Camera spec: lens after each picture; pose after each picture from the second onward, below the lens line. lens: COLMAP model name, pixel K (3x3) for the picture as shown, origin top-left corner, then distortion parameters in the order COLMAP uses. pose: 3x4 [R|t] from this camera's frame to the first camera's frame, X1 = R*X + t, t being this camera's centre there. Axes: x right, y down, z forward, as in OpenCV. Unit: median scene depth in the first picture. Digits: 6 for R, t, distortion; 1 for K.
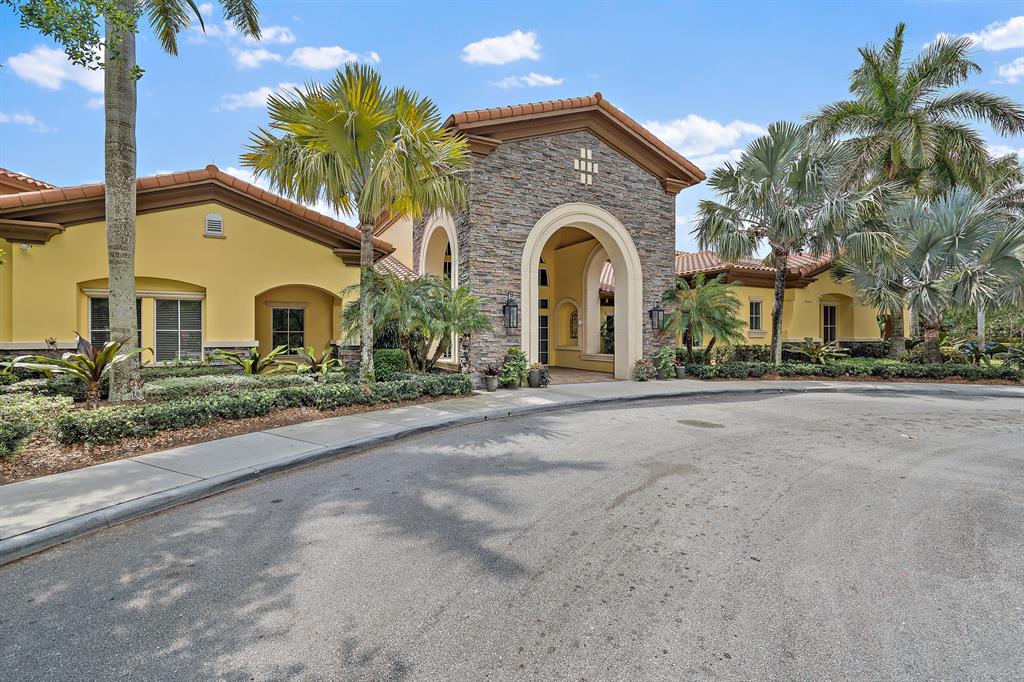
lens RADIAL K [[470.4, 0, 511.5], [0, 470.4, 340.2], [0, 0, 1]] dist [-0.011947, 0.001014]
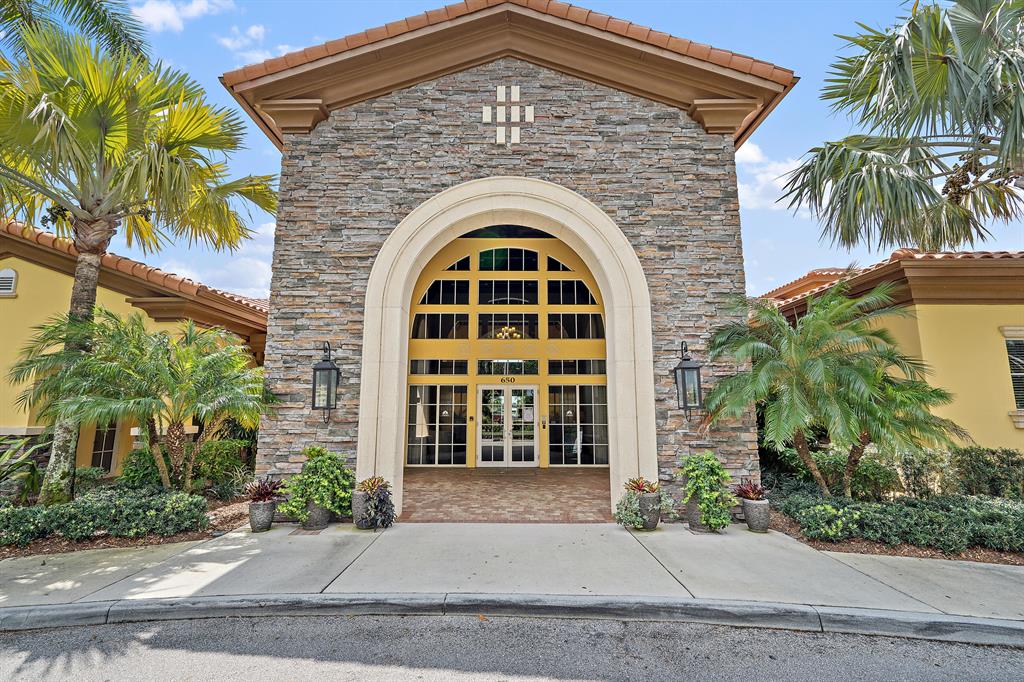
lens RADIAL K [[470.4, 0, 511.1], [0, 470.4, 335.8], [0, 0, 1]] dist [-0.011947, 0.001014]
pose [[0.880737, -0.069625, -0.468459, 0.403831], [-0.005779, 0.987481, -0.157630, -0.023223], [0.473570, 0.141537, 0.869309, 0.554490]]
